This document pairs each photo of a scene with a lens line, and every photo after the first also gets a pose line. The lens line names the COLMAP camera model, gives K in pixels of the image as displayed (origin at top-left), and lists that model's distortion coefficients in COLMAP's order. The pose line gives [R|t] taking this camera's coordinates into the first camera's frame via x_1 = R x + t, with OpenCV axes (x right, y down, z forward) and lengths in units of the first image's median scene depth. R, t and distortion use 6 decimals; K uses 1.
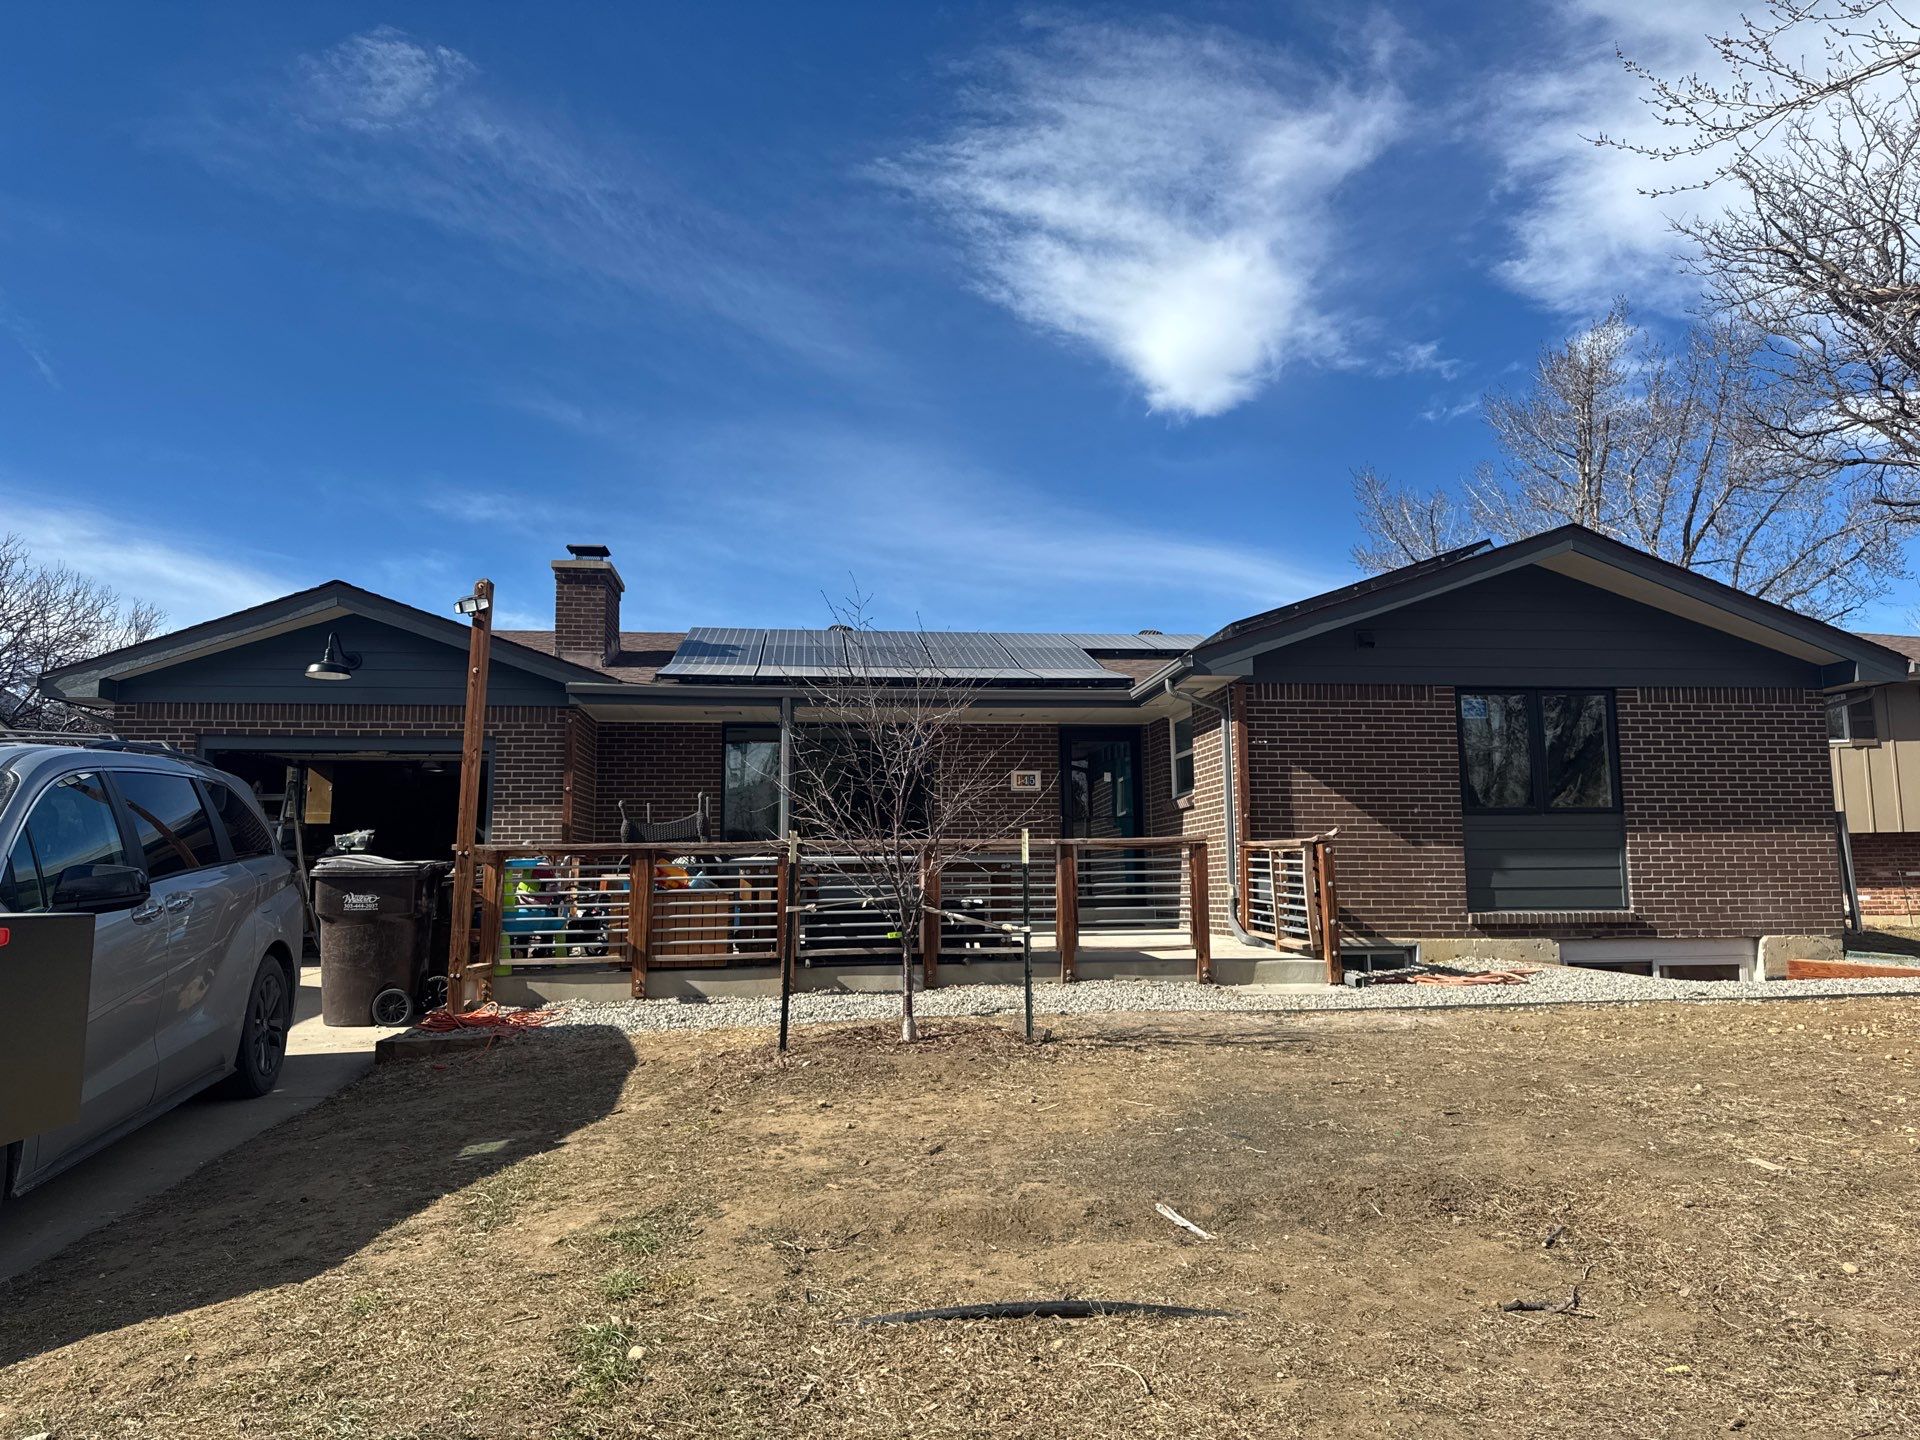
lens RADIAL K [[776.8, 0, 960.0], [0, 776.8, 720.0], [0, 0, 1]] dist [0.002535, -0.000112]
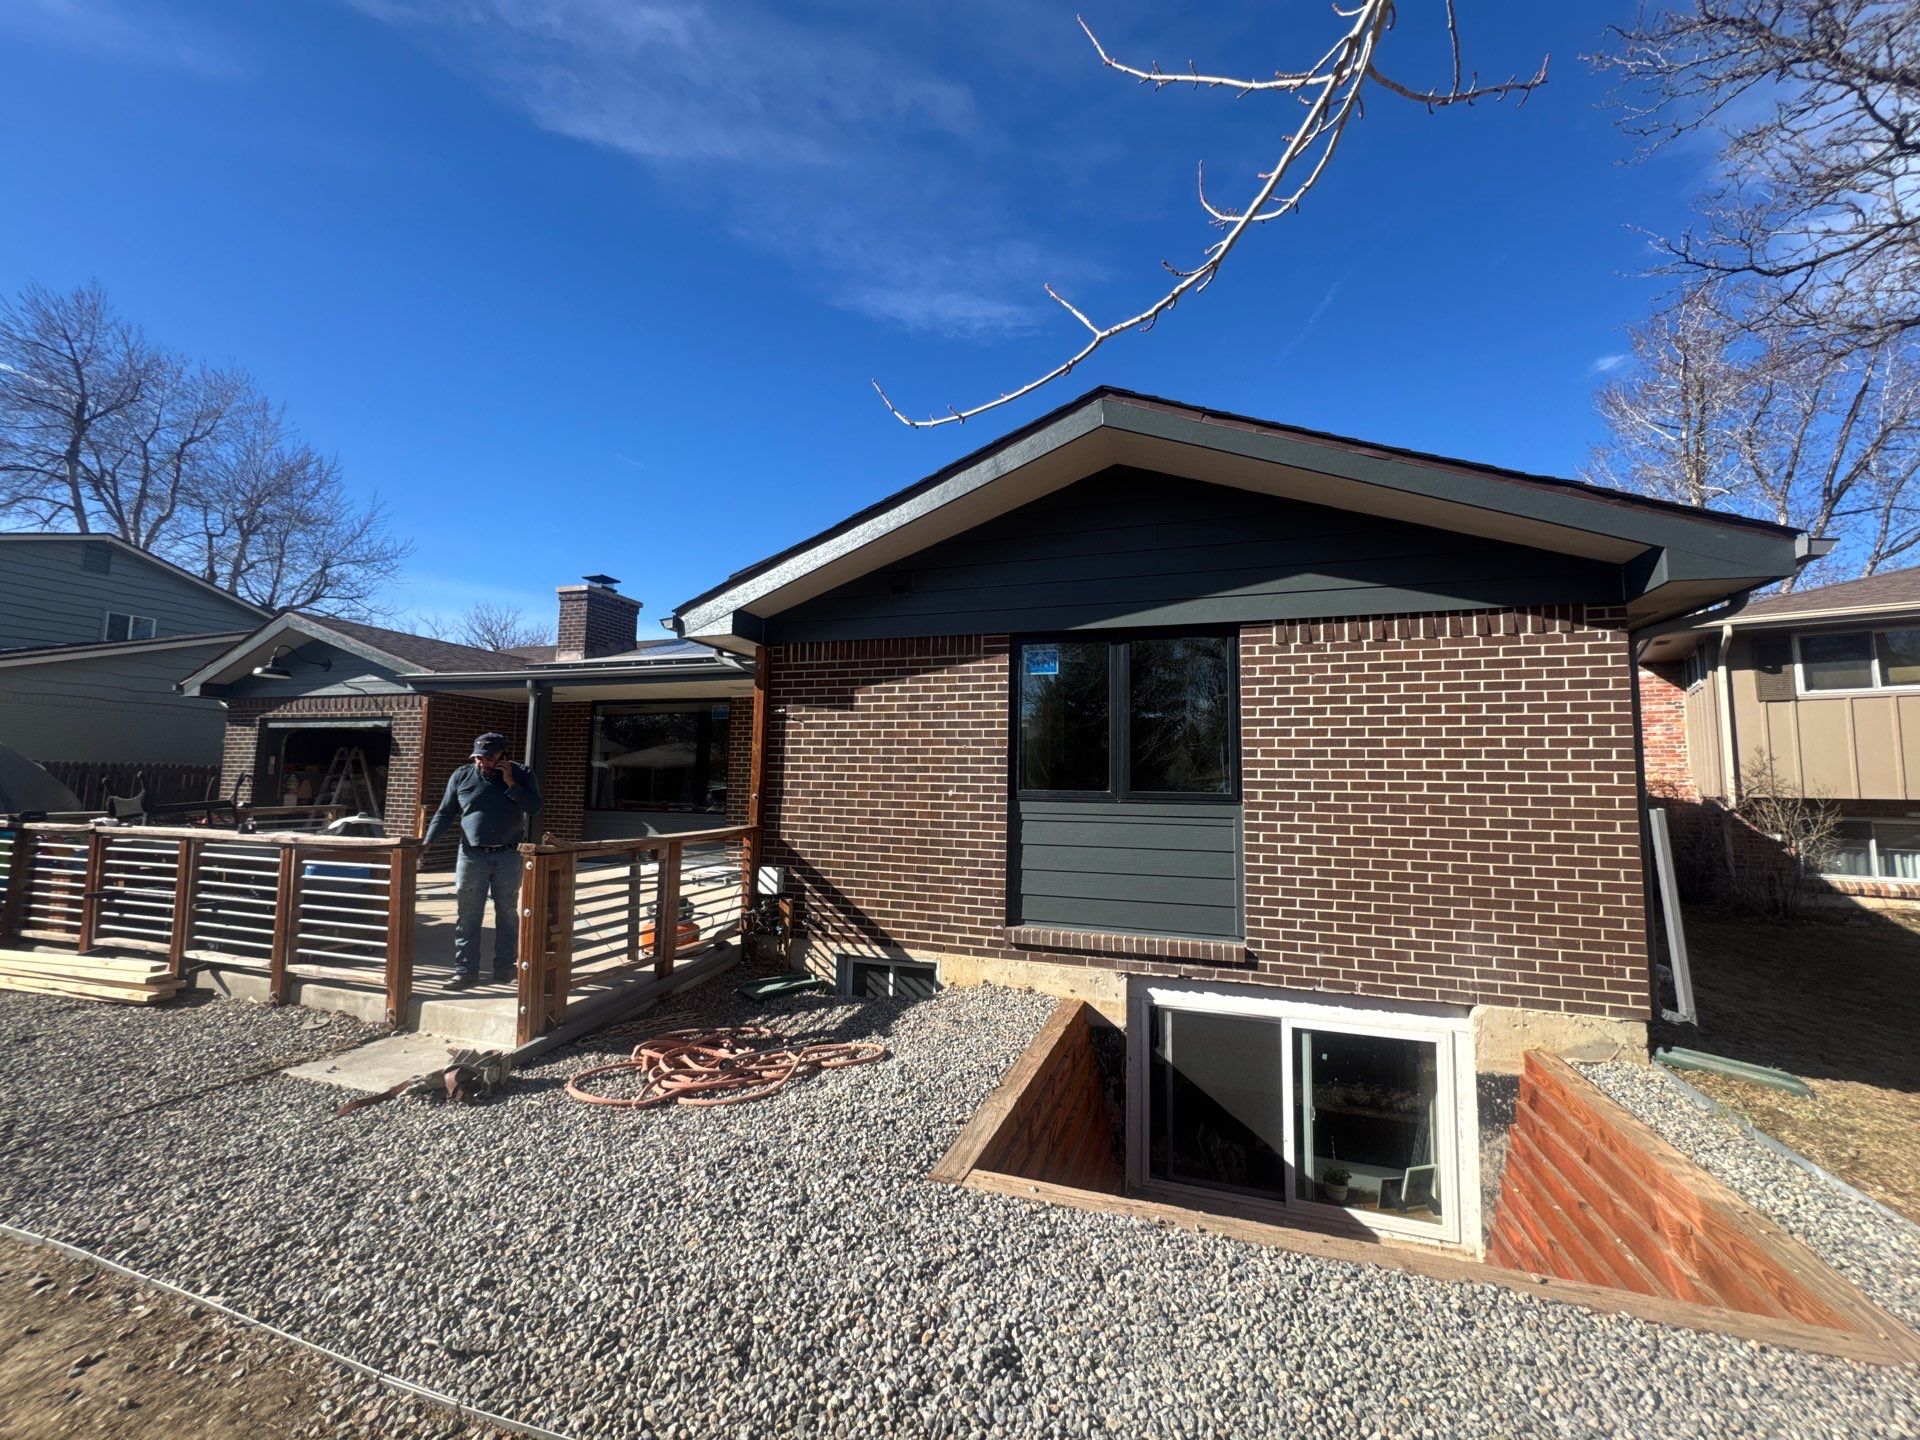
lens RADIAL K [[776.8, 0, 960.0], [0, 776.8, 720.0], [0, 0, 1]] dist [0.002535, -0.000112]
pose [[0.924312, -0.019491, -0.381139, 0.901906], [0.006129, 0.999324, -0.036241, 0.070791], [0.381587, 0.031162, 0.923807, 0.264783]]
